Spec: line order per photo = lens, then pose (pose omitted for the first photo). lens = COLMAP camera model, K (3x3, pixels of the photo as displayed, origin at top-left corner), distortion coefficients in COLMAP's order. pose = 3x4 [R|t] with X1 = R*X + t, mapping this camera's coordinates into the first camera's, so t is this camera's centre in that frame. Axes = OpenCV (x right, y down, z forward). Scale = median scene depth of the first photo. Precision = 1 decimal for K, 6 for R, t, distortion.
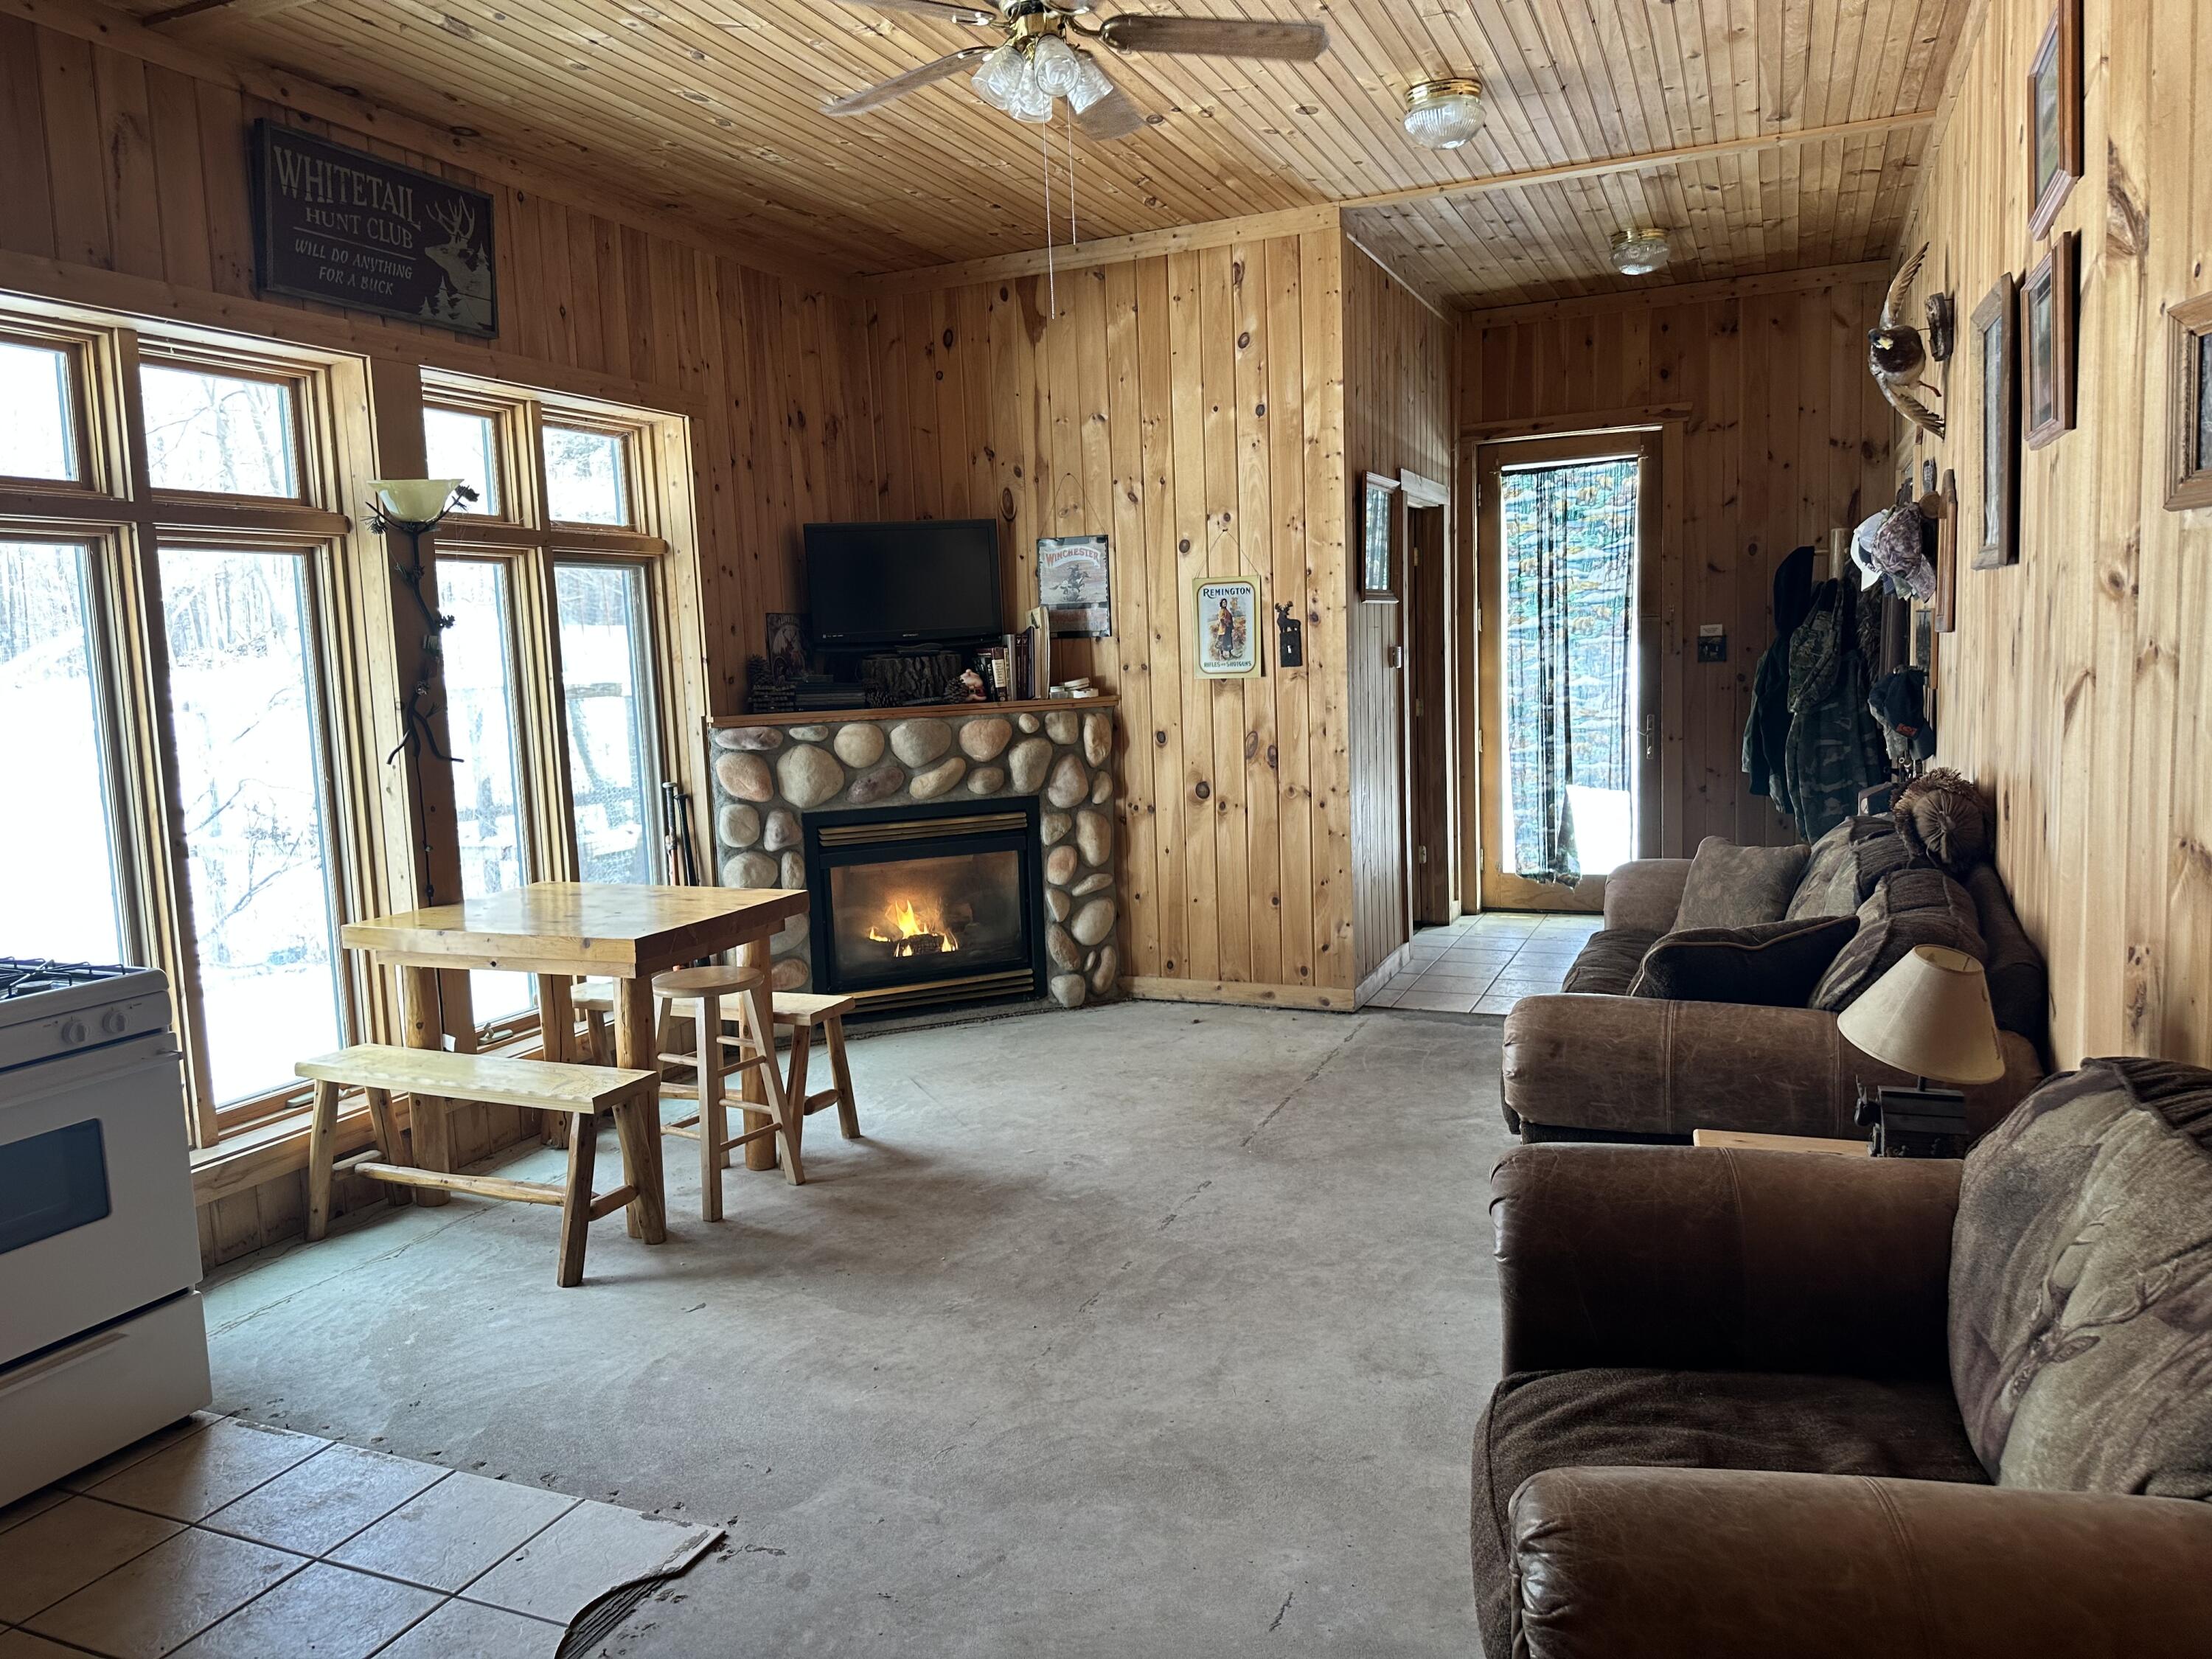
lens RADIAL K [[1560.4, 0, 1095.6], [0, 1560.4, 836.0], [0, 0, 1]] dist [0.062504, -0.060728]
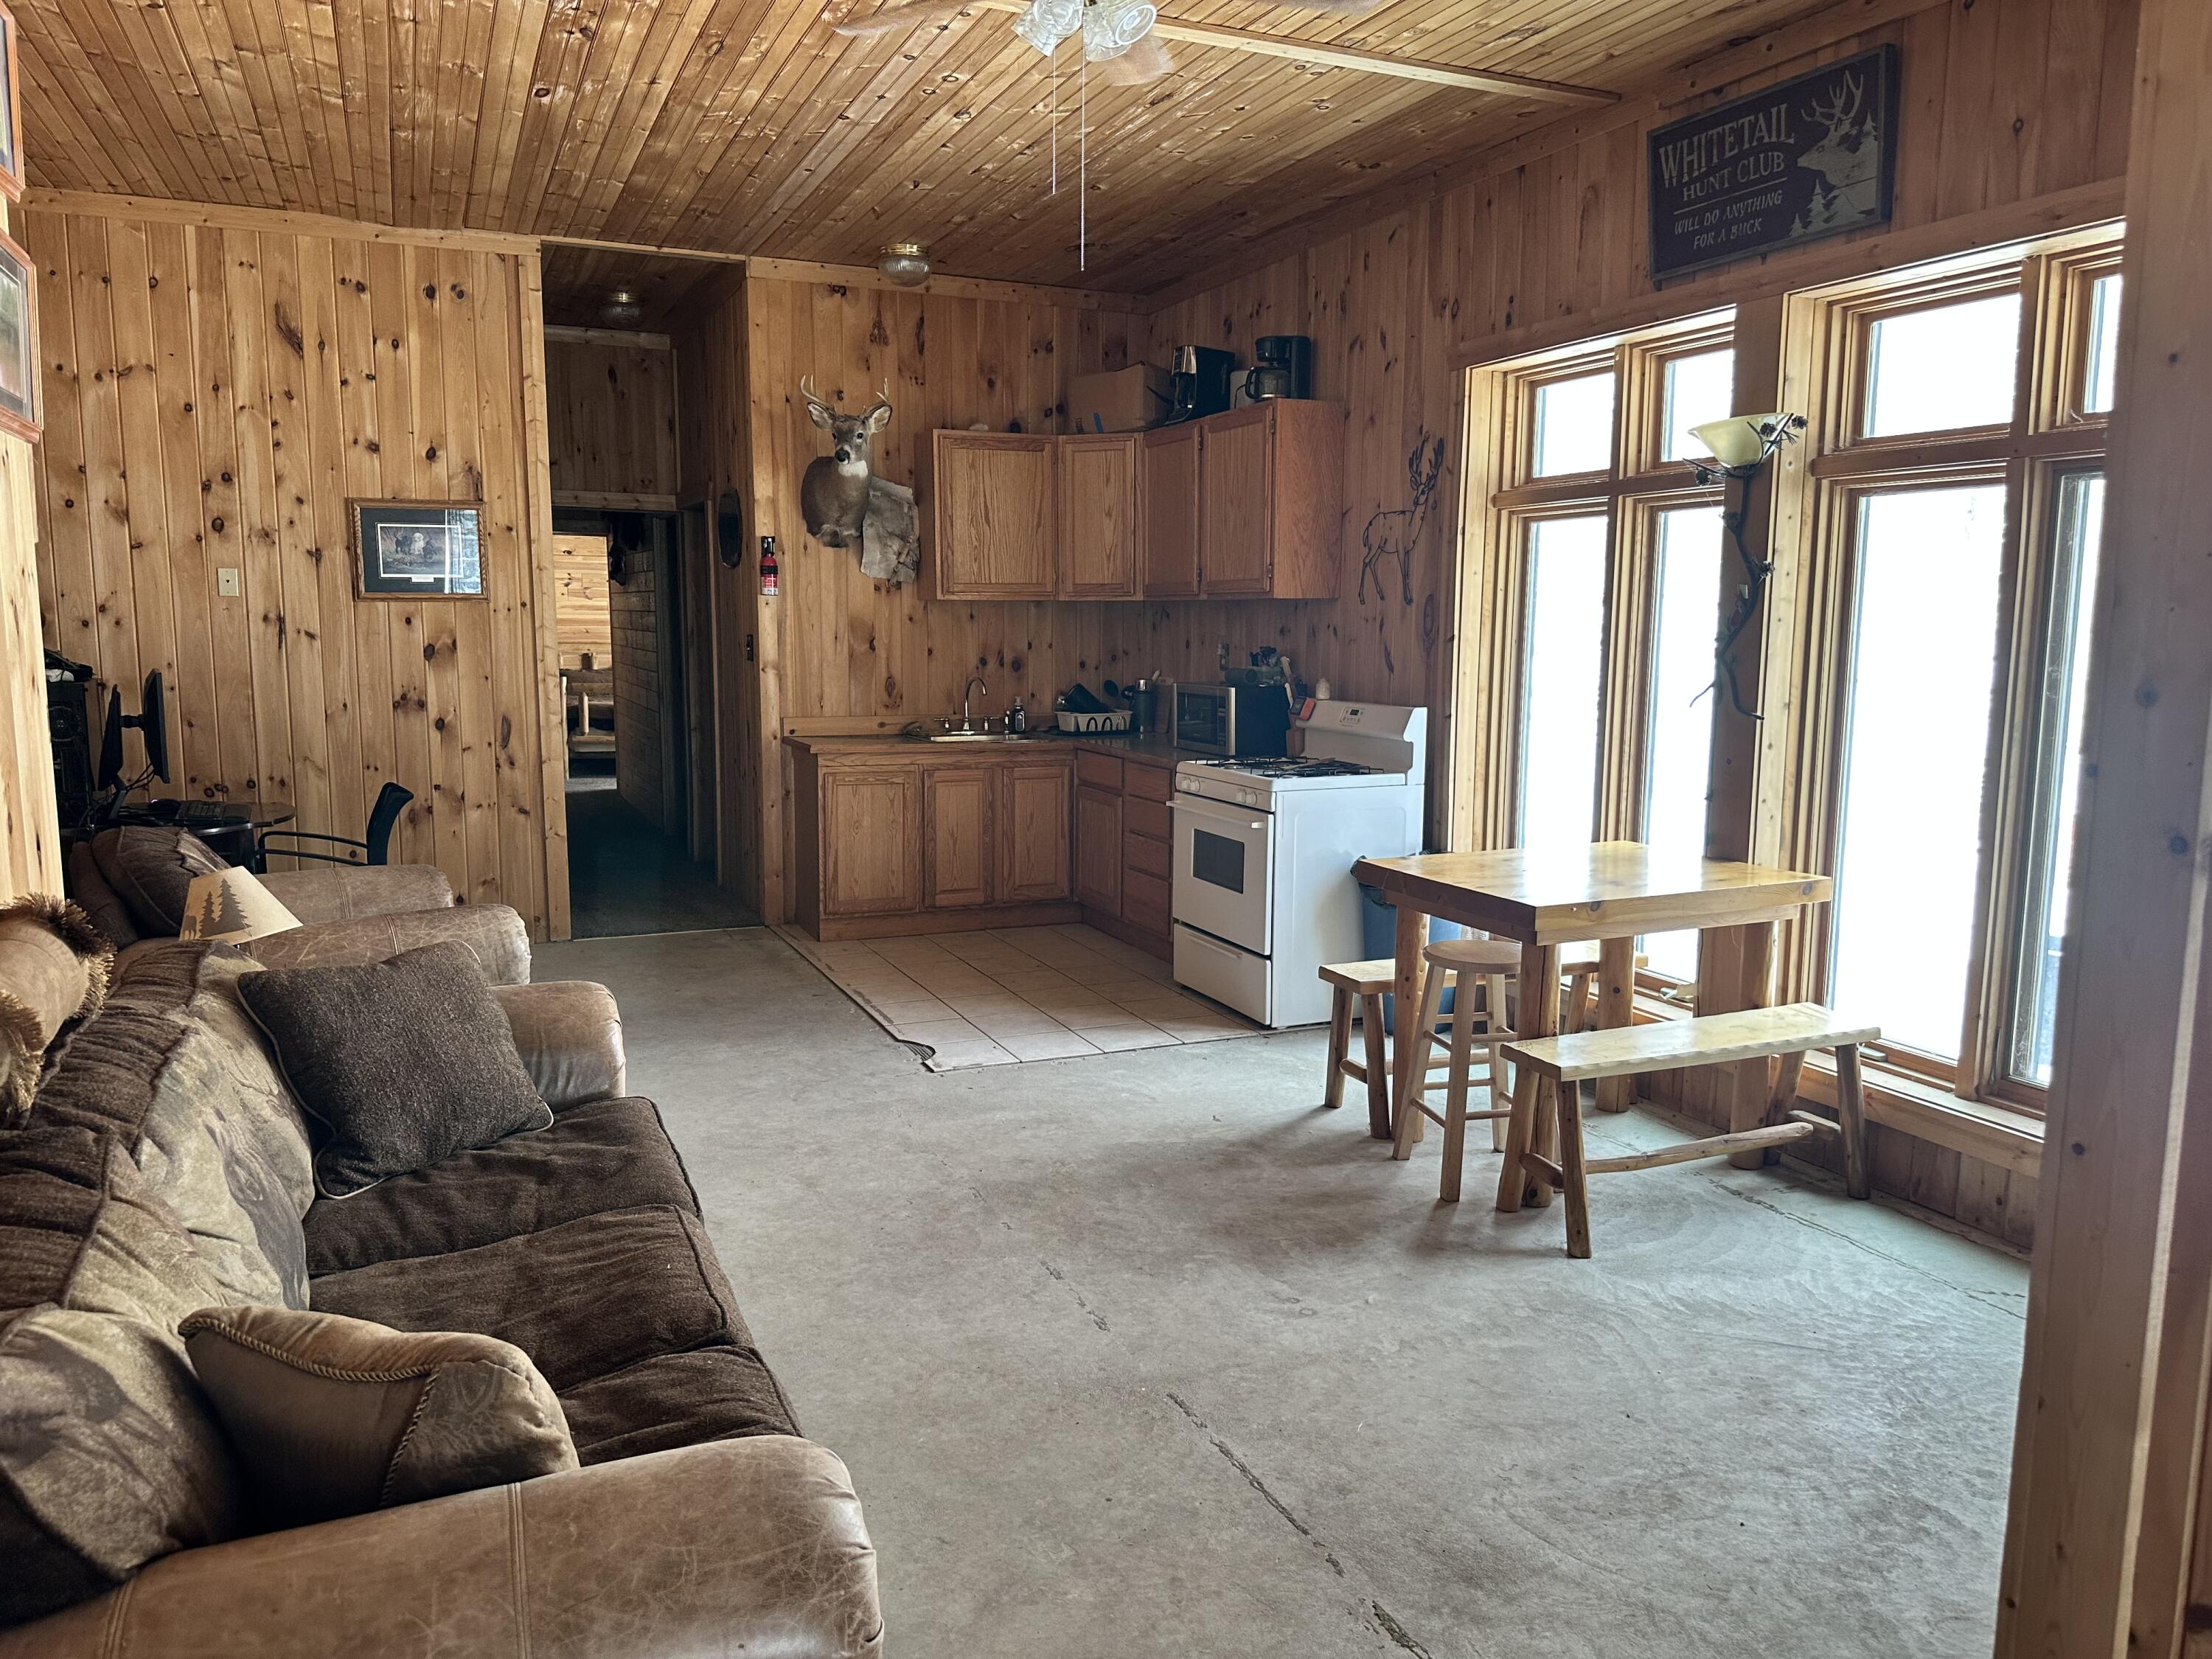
lens RADIAL K [[1560.4, 0, 1095.6], [0, 1560.4, 836.0], [0, 0, 1]] dist [0.062504, -0.060728]
pose [[-0.684460, 0.141639, -0.715160, 0.608439], [-0.069831, 0.963699, 0.257697, -0.215322], [0.725699, 0.226323, -0.649722, 1.484829]]
